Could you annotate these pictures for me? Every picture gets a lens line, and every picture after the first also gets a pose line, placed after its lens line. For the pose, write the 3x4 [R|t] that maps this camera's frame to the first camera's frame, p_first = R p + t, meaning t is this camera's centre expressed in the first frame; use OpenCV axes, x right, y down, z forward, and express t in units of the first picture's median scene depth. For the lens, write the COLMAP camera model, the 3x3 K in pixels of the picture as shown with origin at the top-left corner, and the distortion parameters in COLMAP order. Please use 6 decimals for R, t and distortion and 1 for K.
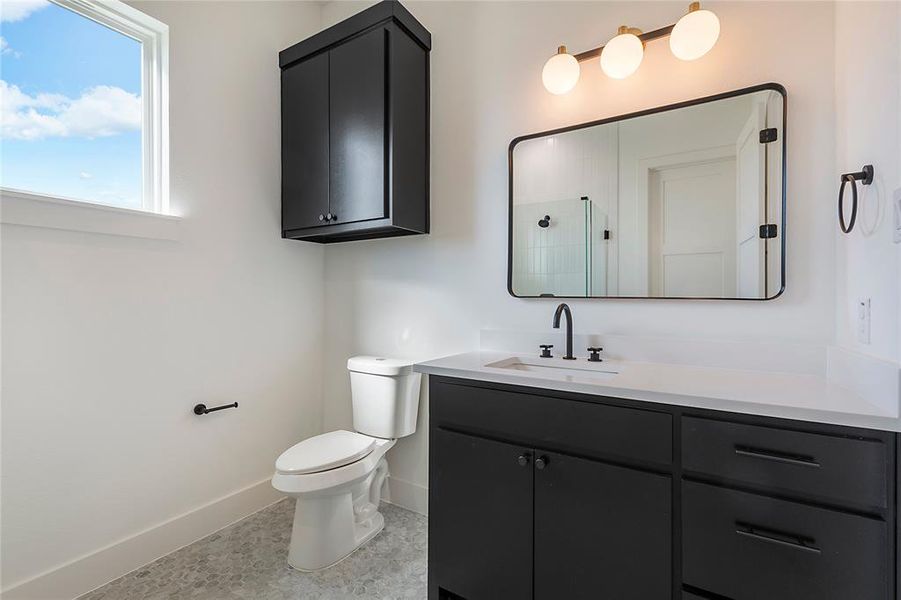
lens RADIAL K [[395.9, 0, 450.3], [0, 395.9, 299.0], [0, 0, 1]] dist [0.000975, 0.000180]
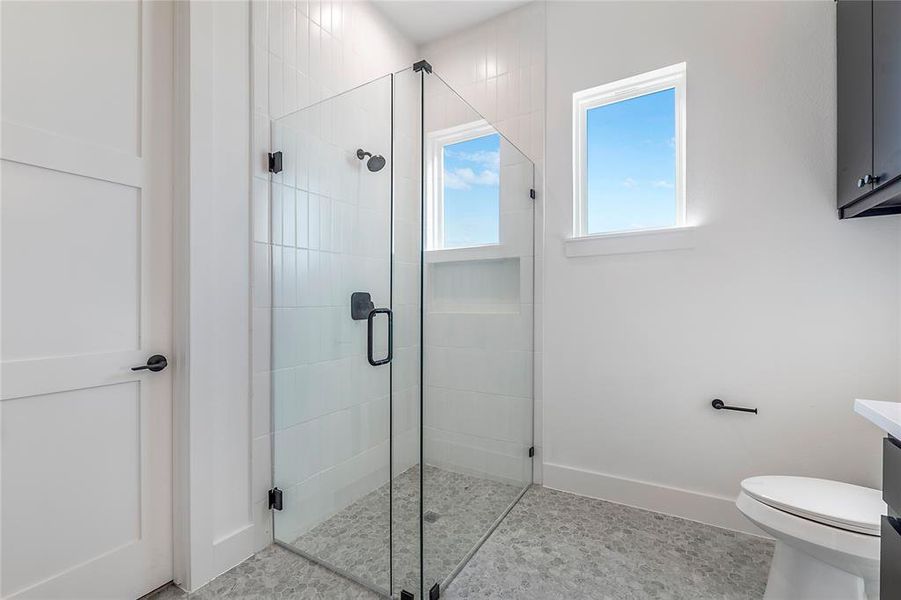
lens RADIAL K [[395.9, 0, 448.1], [0, 395.9, 301.8], [0, 0, 1]] dist [0.000975, 0.000180]
pose [[0.041872, -0.000663, -0.999123, 0.392854], [0.009521, 0.999955, -0.000265, -0.000228], [0.999078, -0.009502, 0.041876, 0.241709]]
